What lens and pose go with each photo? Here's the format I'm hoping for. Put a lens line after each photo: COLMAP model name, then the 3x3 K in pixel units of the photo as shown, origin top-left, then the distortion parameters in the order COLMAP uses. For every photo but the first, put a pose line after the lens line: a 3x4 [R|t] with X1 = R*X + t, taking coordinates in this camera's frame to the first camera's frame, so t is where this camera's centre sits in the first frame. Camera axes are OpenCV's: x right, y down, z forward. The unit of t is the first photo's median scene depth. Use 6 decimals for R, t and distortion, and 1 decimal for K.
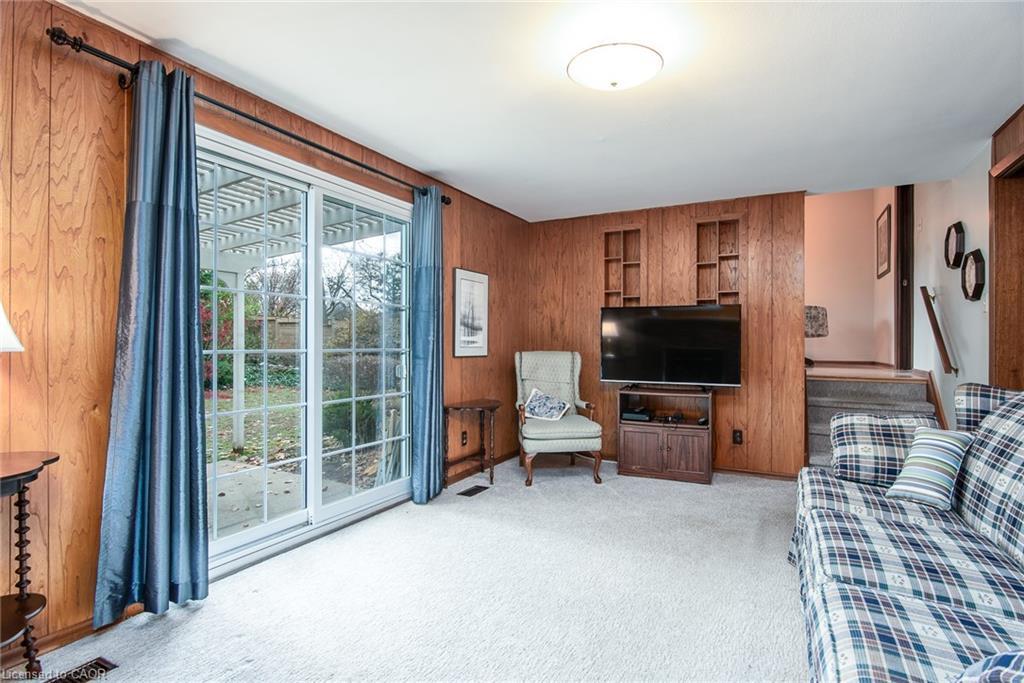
lens RADIAL K [[511.6, 0, 510.1], [0, 511.6, 341.9], [0, 0, 1]] dist [-0.006861, -0.001224]
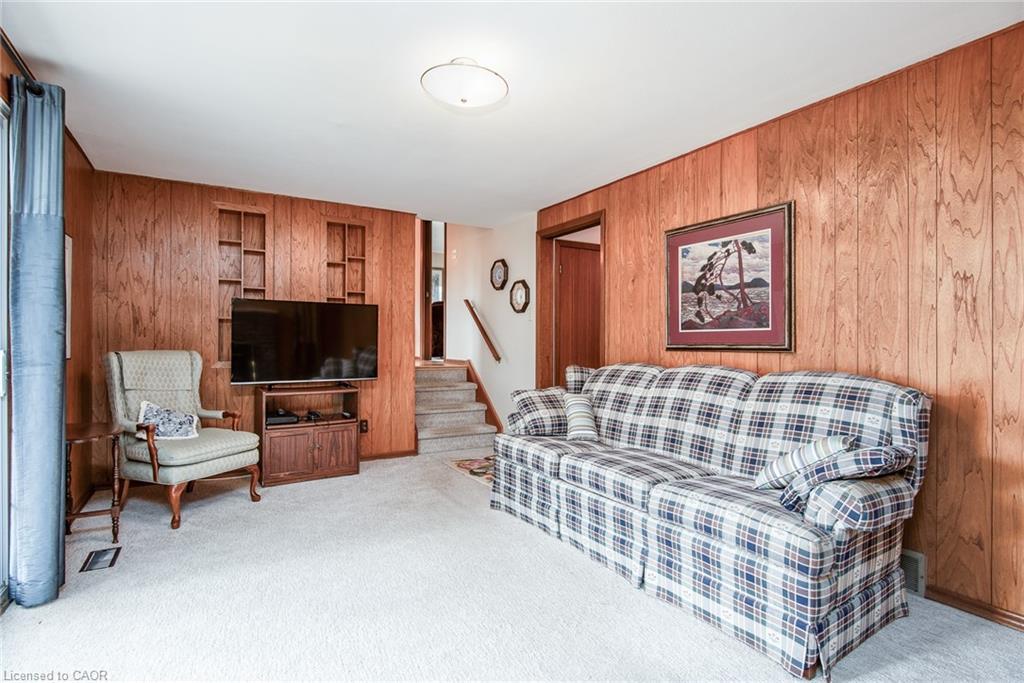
lens RADIAL K [[511.6, 0, 511.3], [0, 511.6, 342.8], [0, 0, 1]] dist [-0.006861, -0.001224]
pose [[0.516372, -0.003901, 0.856355, -0.326176], [-0.003725, 0.999970, 0.006802, -0.000409], [-0.856356, -0.006702, 0.516342, 0.171327]]
